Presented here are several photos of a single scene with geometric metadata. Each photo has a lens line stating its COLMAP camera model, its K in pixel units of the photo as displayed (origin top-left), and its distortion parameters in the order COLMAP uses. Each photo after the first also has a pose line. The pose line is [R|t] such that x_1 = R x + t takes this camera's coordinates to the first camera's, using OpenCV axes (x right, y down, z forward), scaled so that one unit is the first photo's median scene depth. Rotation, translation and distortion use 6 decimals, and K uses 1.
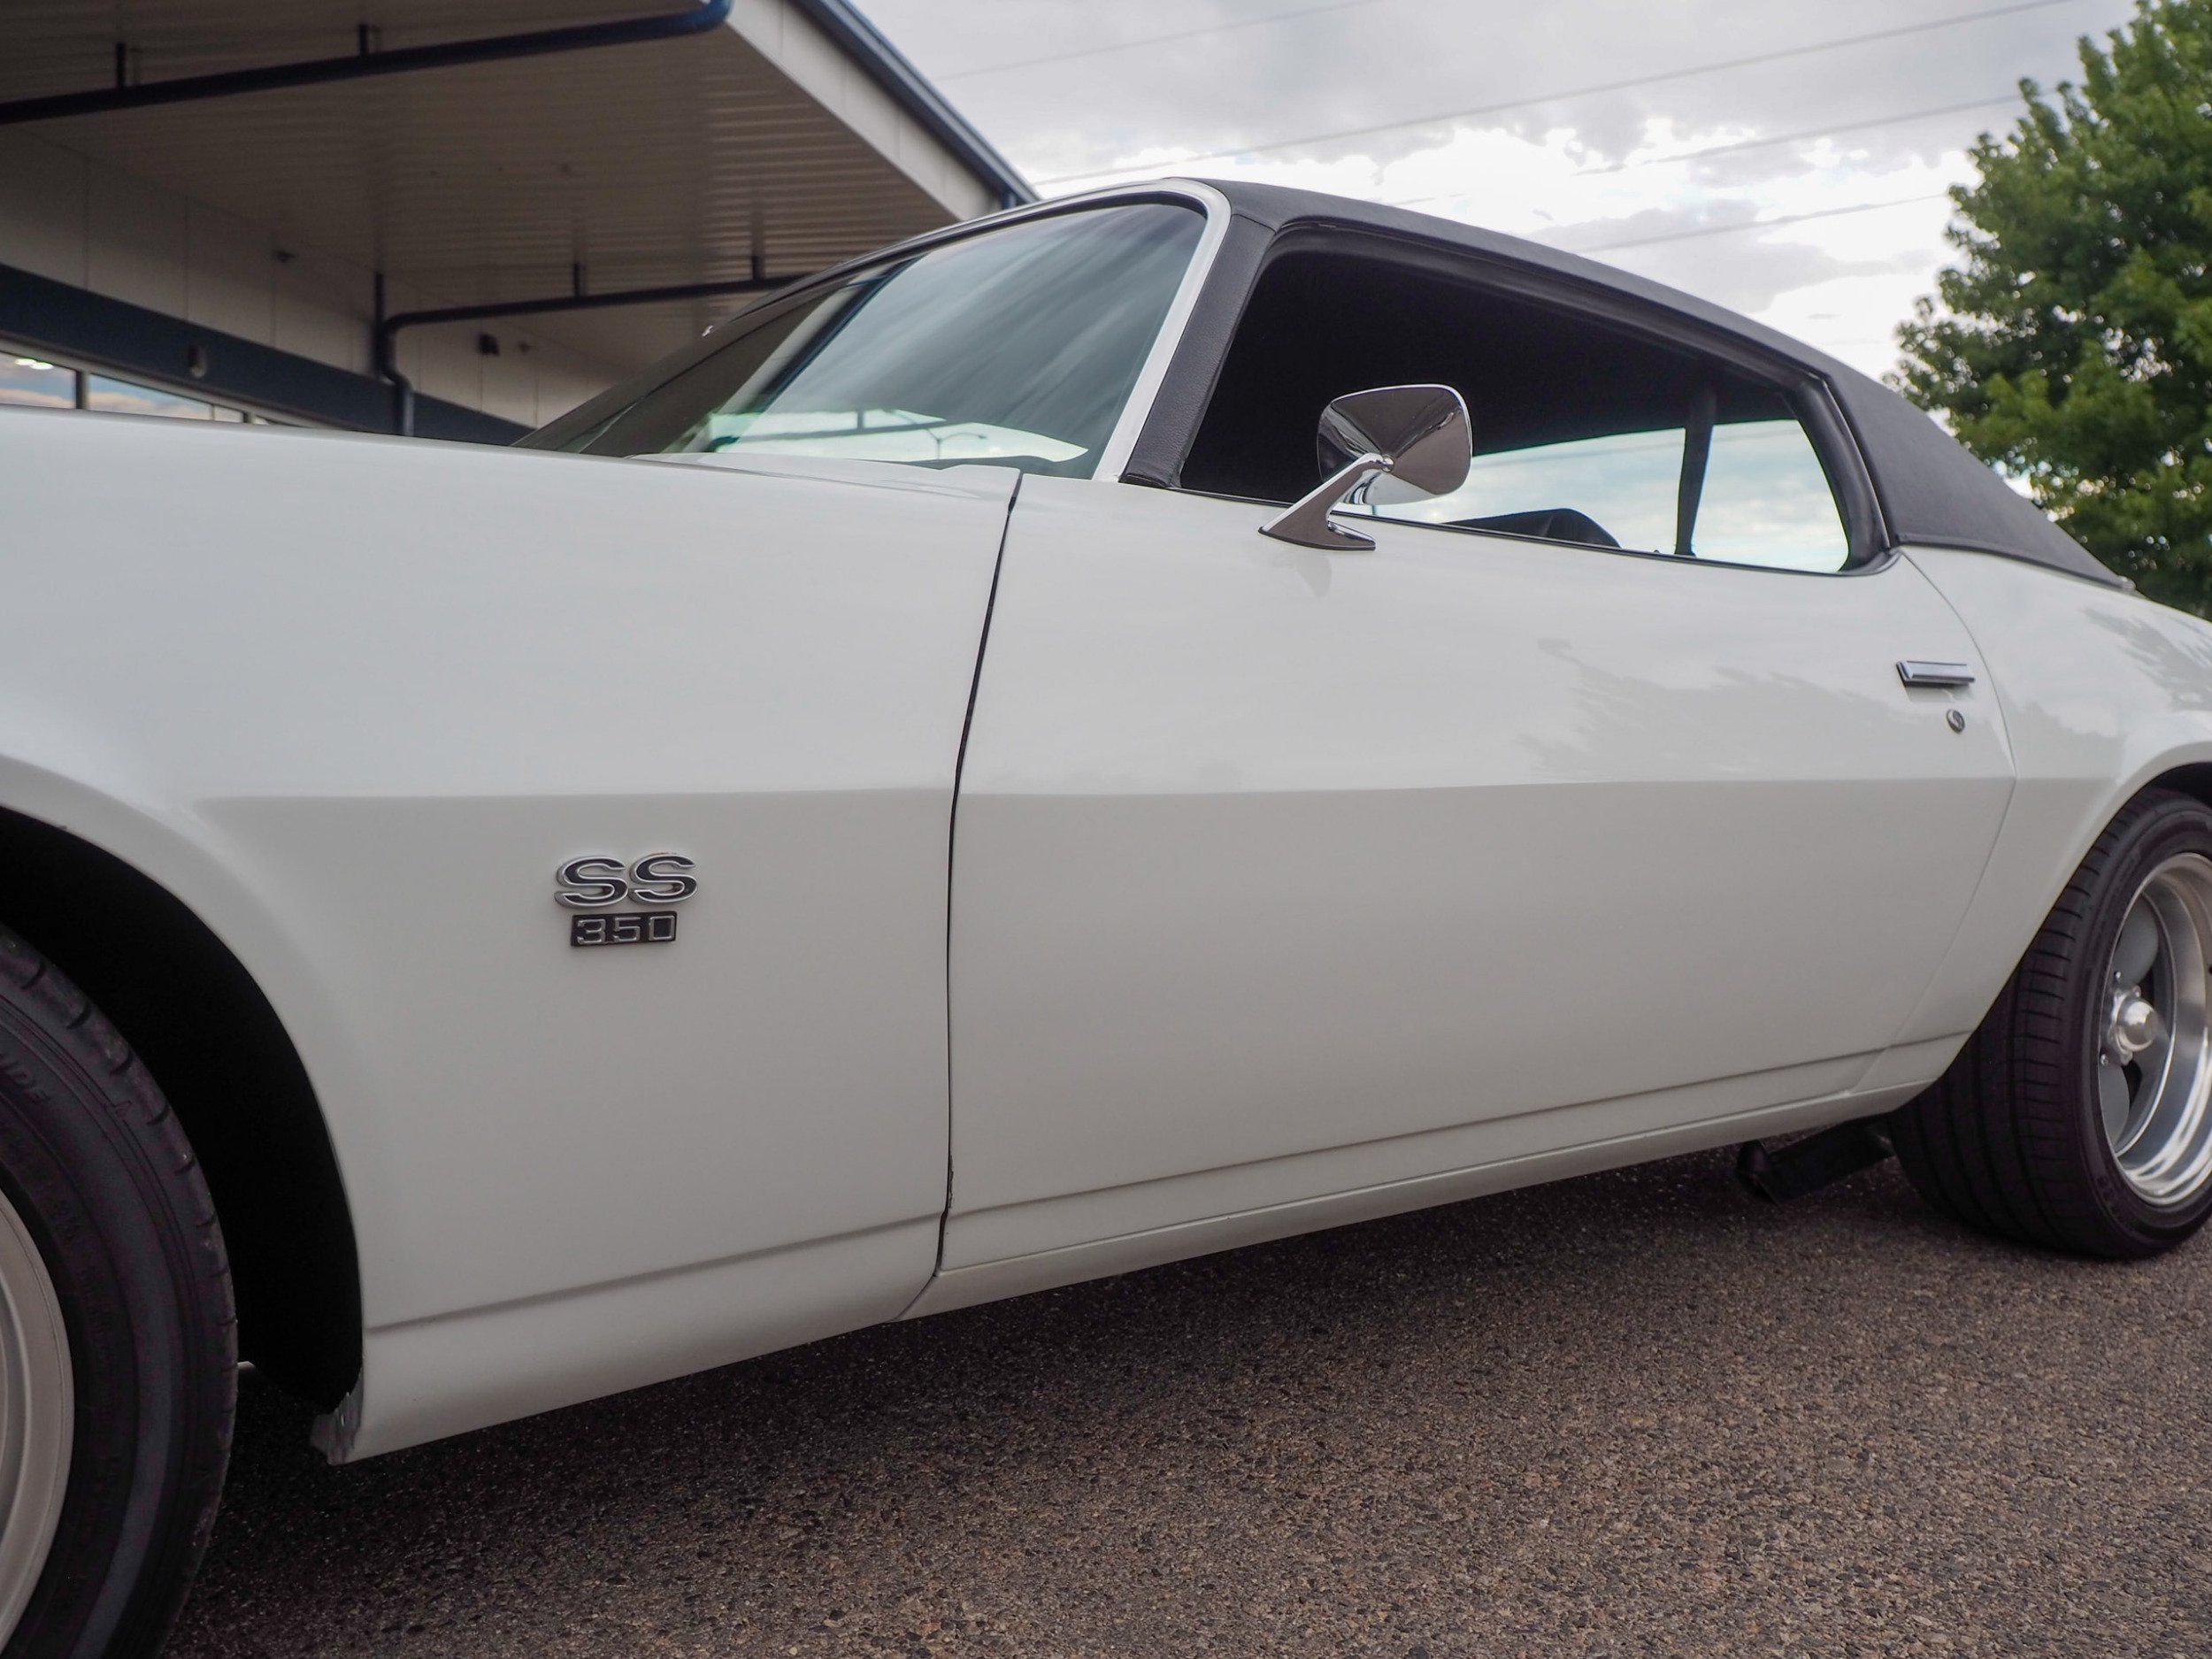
lens RADIAL K [[1830.1, 0, 1135.6], [0, 1830.1, 824.5], [0, 0, 1]] dist [-0.002514, -0.004996]
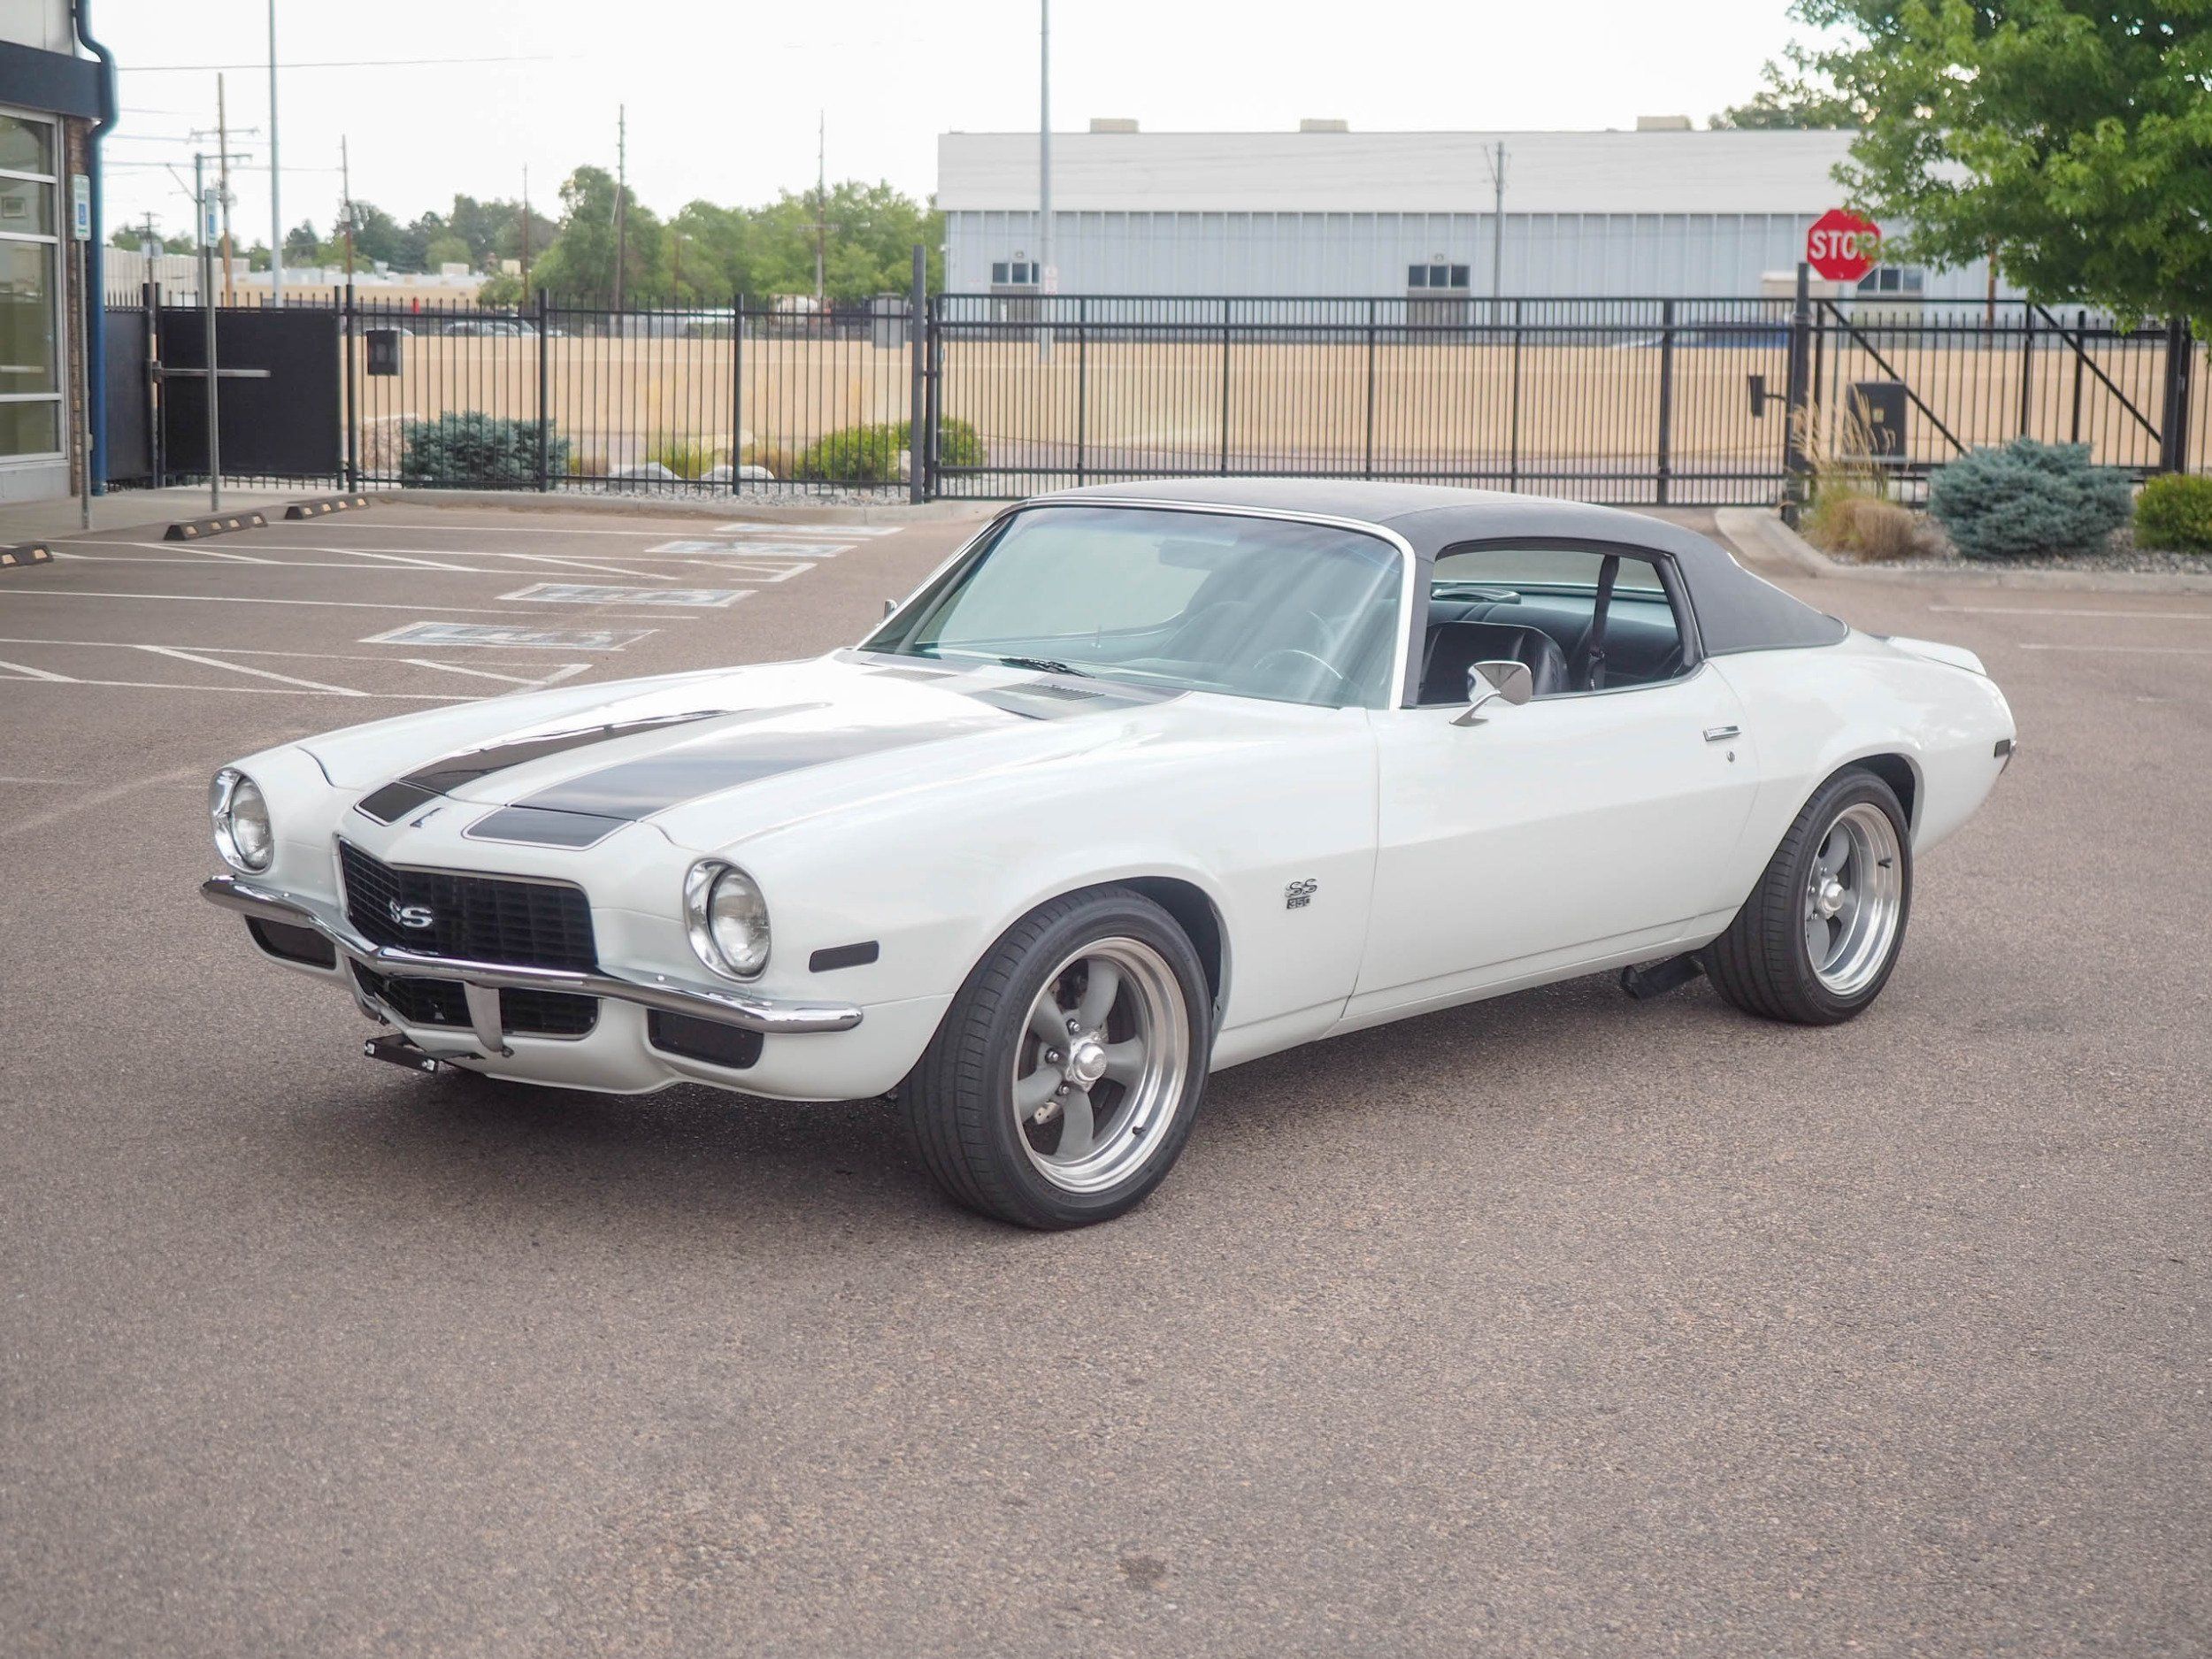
lens RADIAL K [[3161.4, 0, 1099.5], [0, 3161.4, 824.0], [0, 0, 1]] dist [0.012257, -0.017242]
pose [[0.984960, -0.022602, 0.171299, -0.749848], [0.004310, 0.994313, 0.106410, -0.319087], [-0.172730, -0.104072, 0.979456, -2.065841]]
